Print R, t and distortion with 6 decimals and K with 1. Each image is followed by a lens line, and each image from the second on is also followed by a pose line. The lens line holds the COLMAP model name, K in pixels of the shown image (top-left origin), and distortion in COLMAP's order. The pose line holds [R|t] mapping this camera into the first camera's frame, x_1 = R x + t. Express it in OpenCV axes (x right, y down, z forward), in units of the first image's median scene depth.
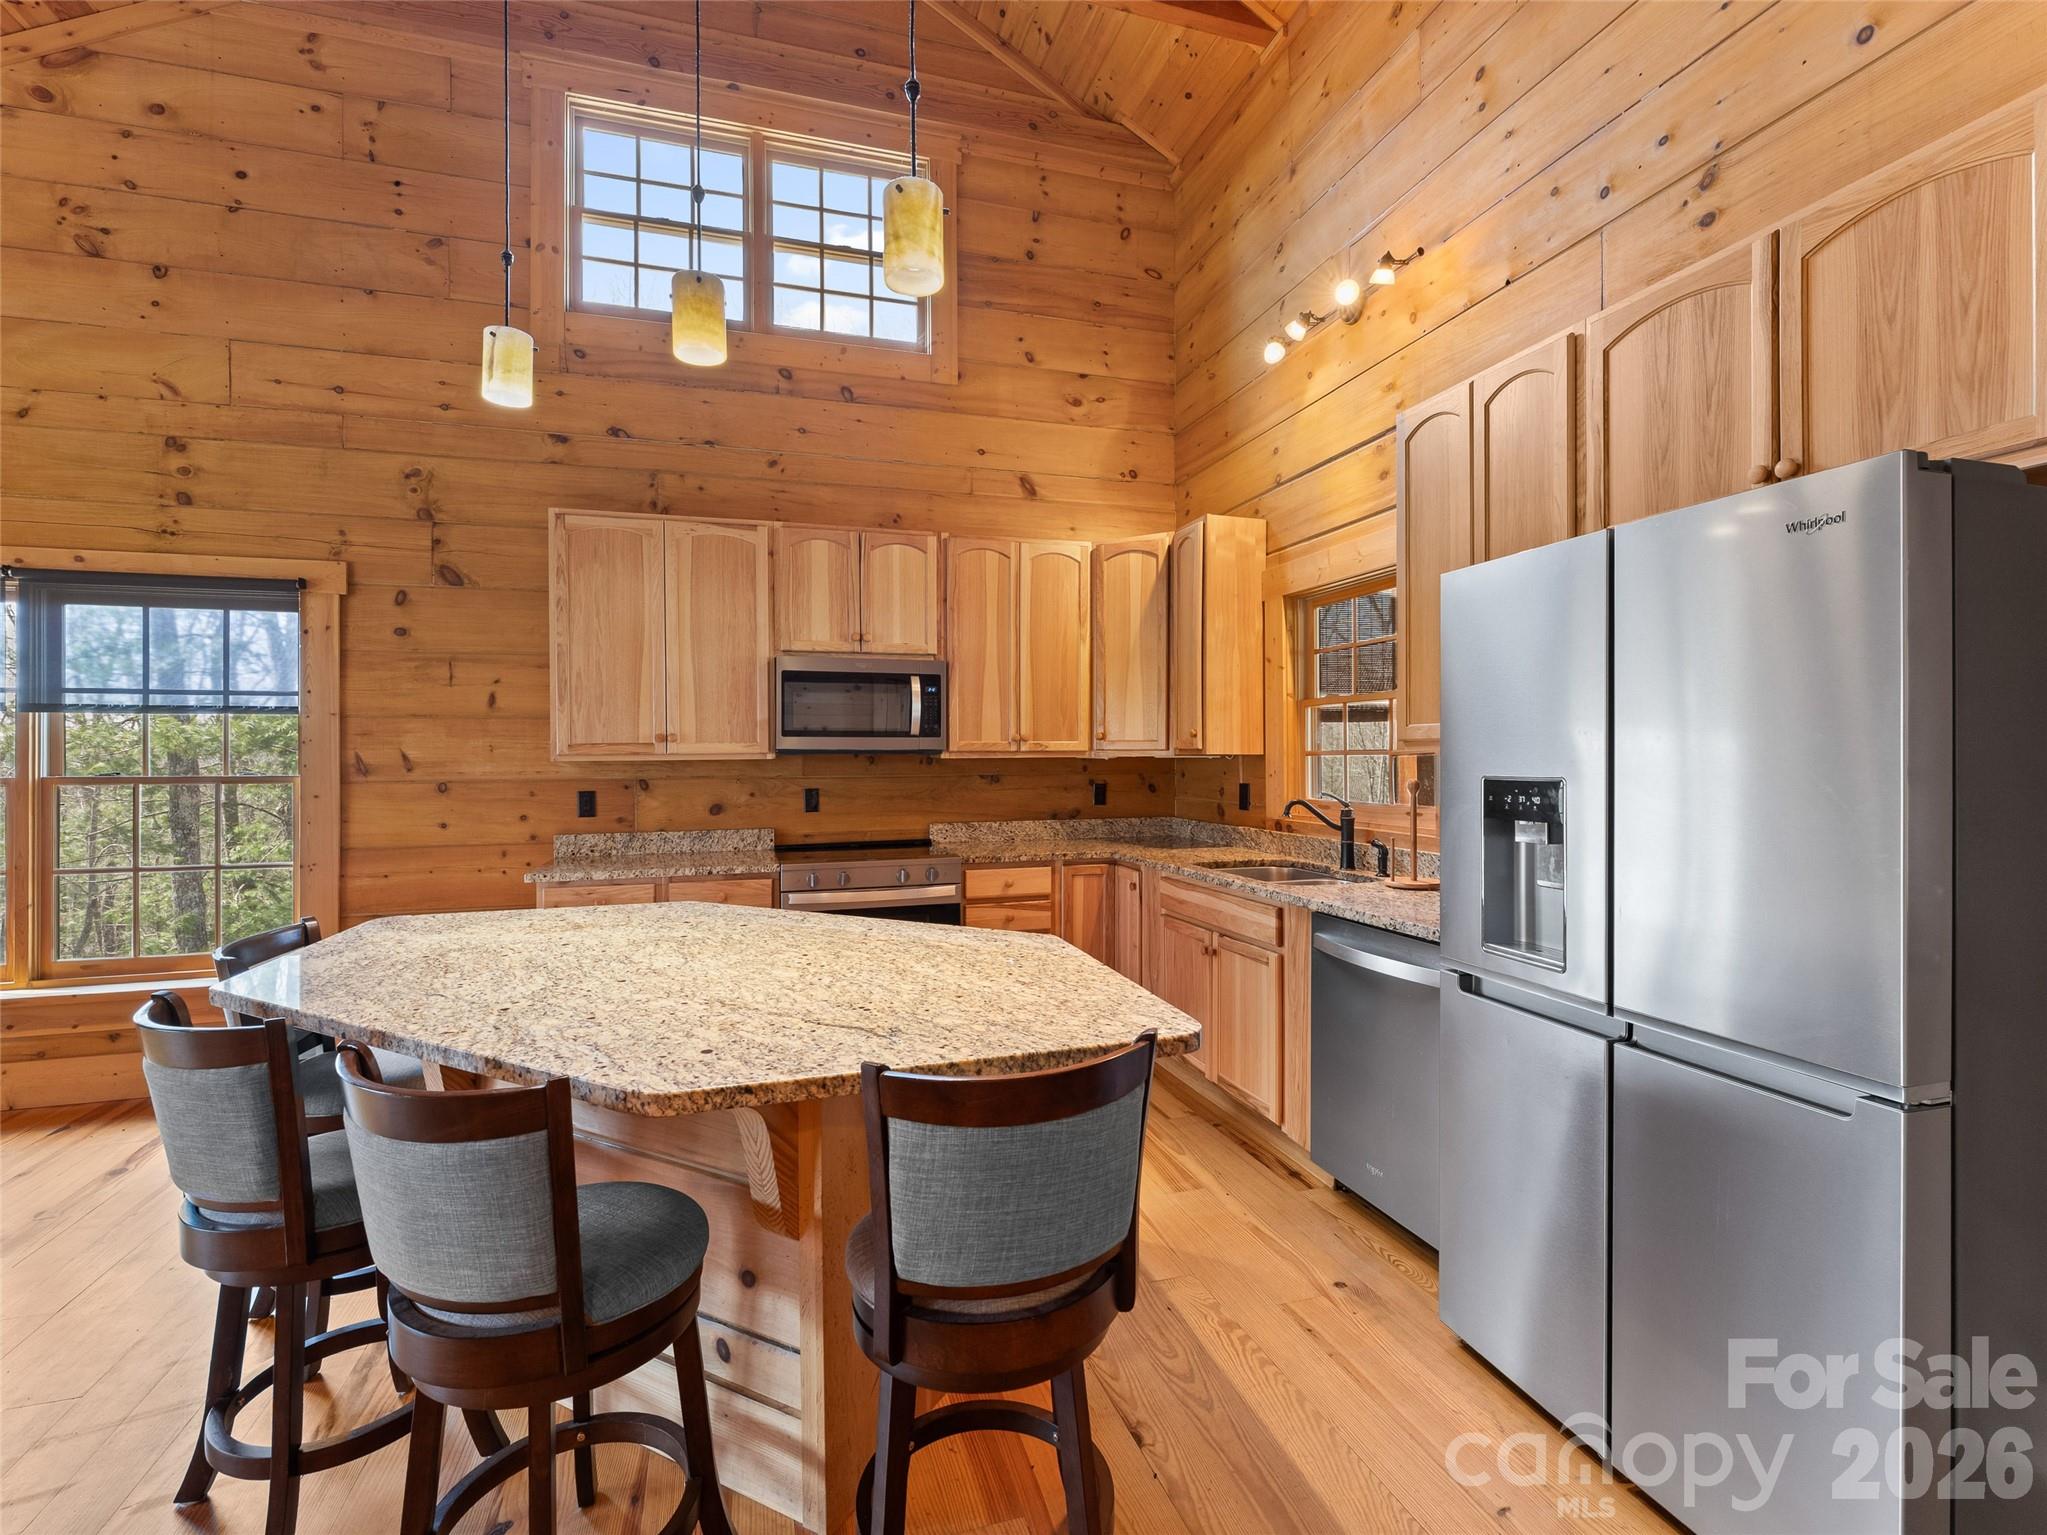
lens RADIAL K [[938.6, 0, 1029.9], [0, 938.6, 755.9], [0, 0, 1]] dist [-0.001581, 0.000049]
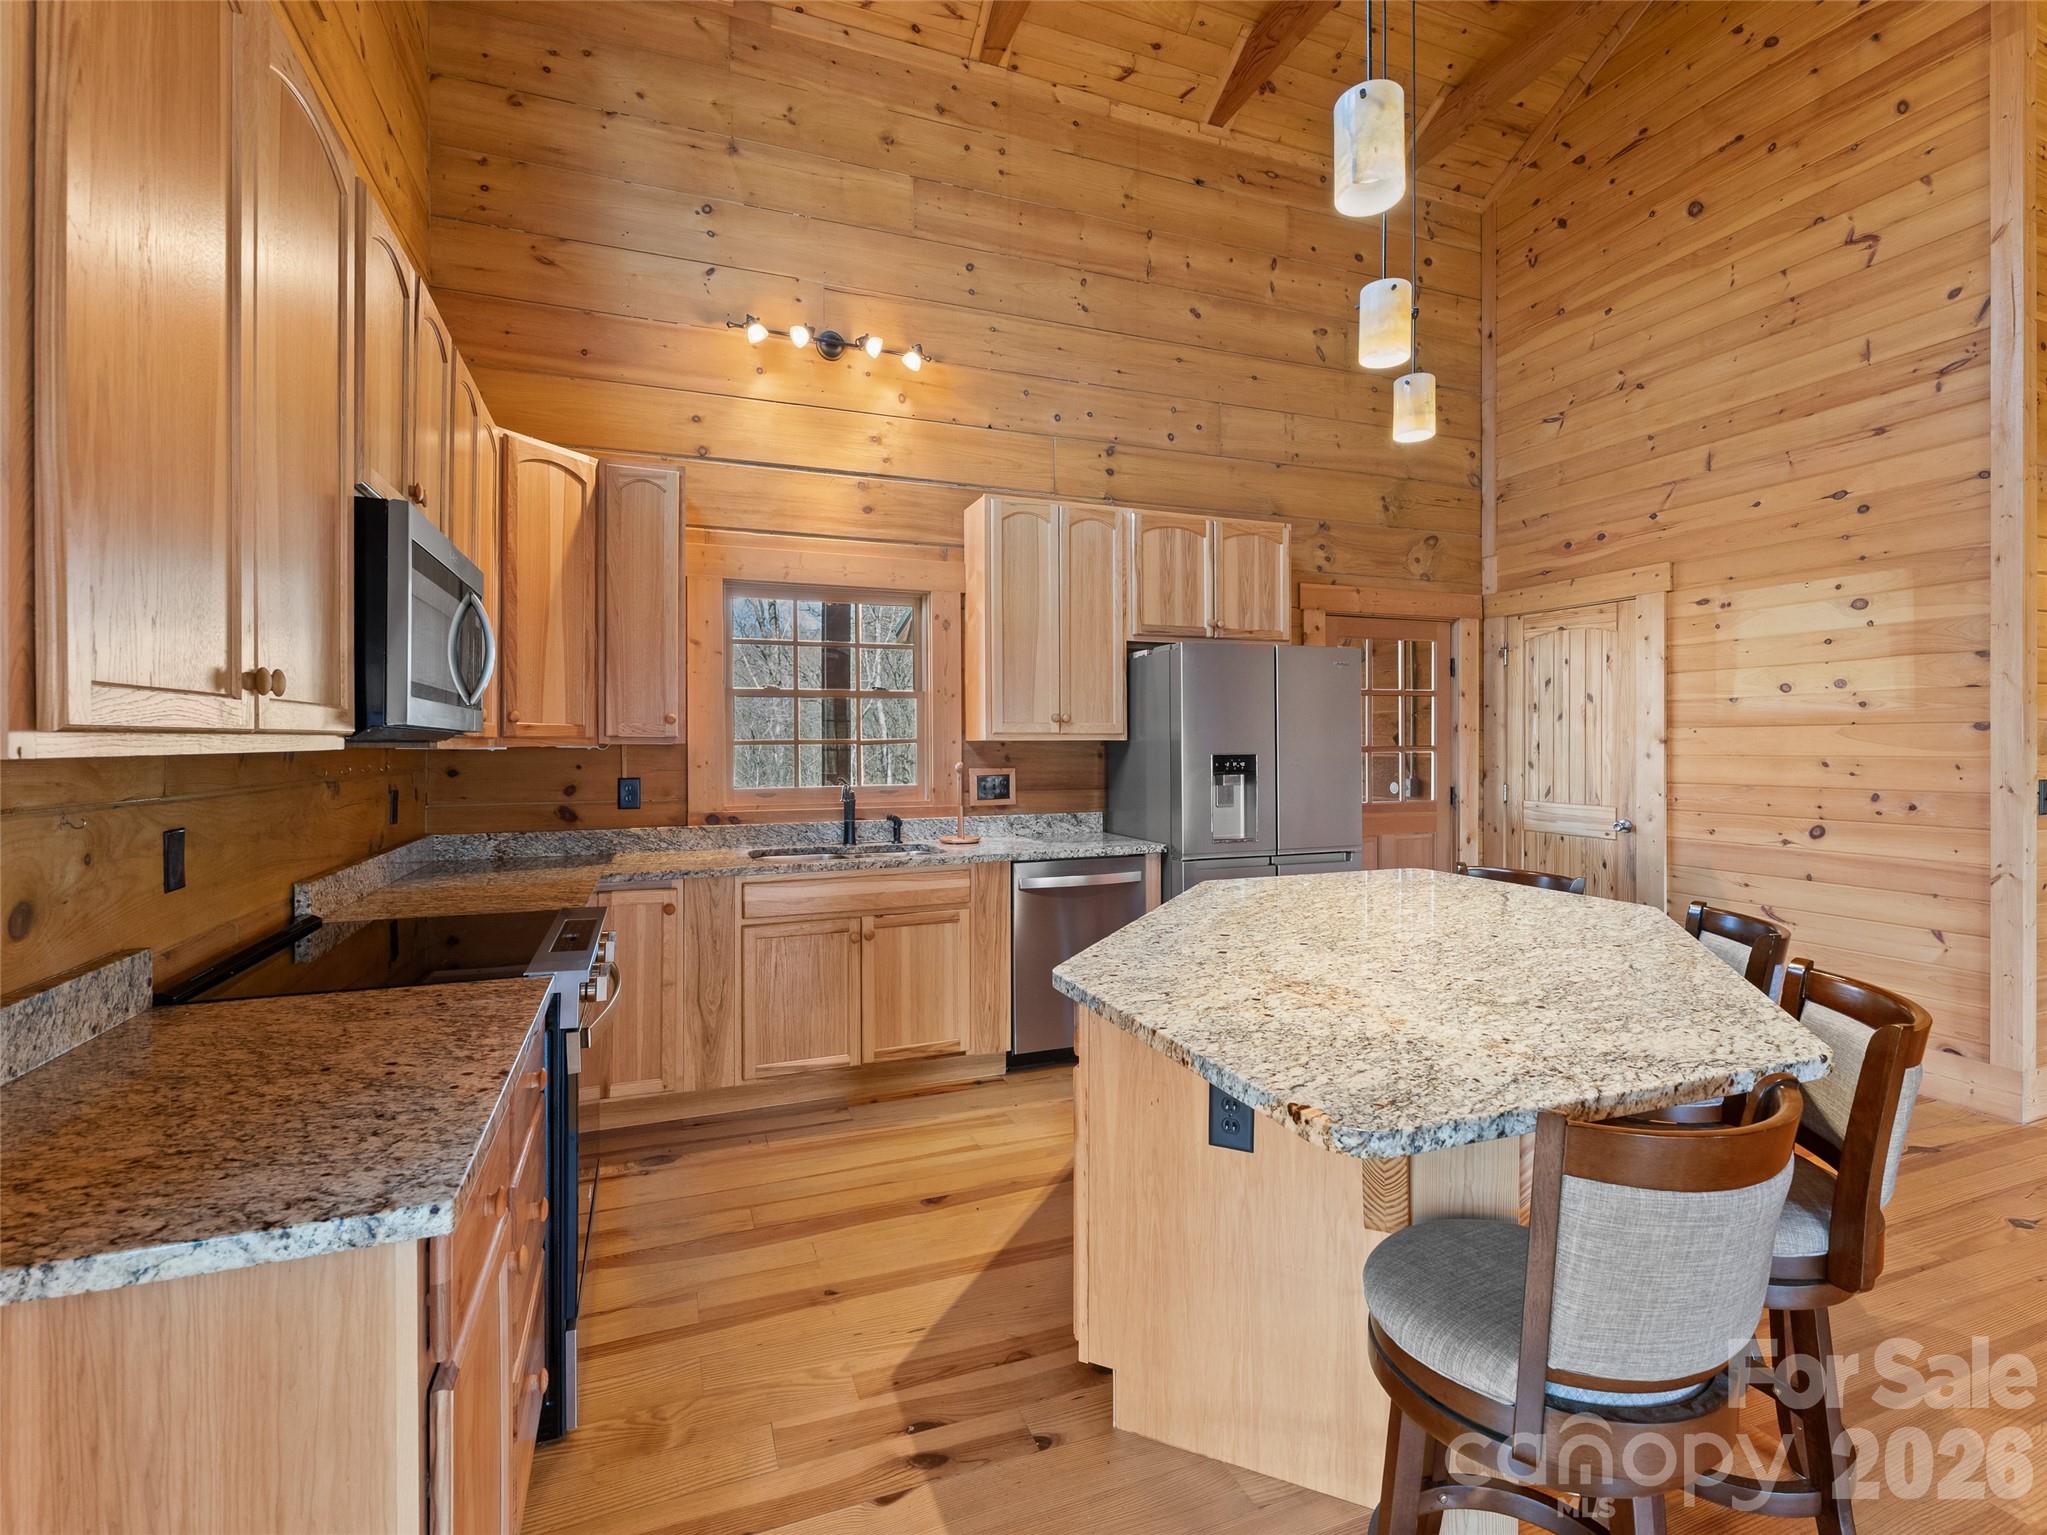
lens RADIAL K [[938.6, 0, 1023.1], [0, 938.6, 750.0], [0, 0, 1]] dist [-0.001581, 0.000049]
pose [[-0.070580, -0.001037, 0.997506, -0.676796], [0.005432, 0.999984, 0.001424, 0.004563], [-0.997491, 0.005519, -0.070573, 0.728155]]
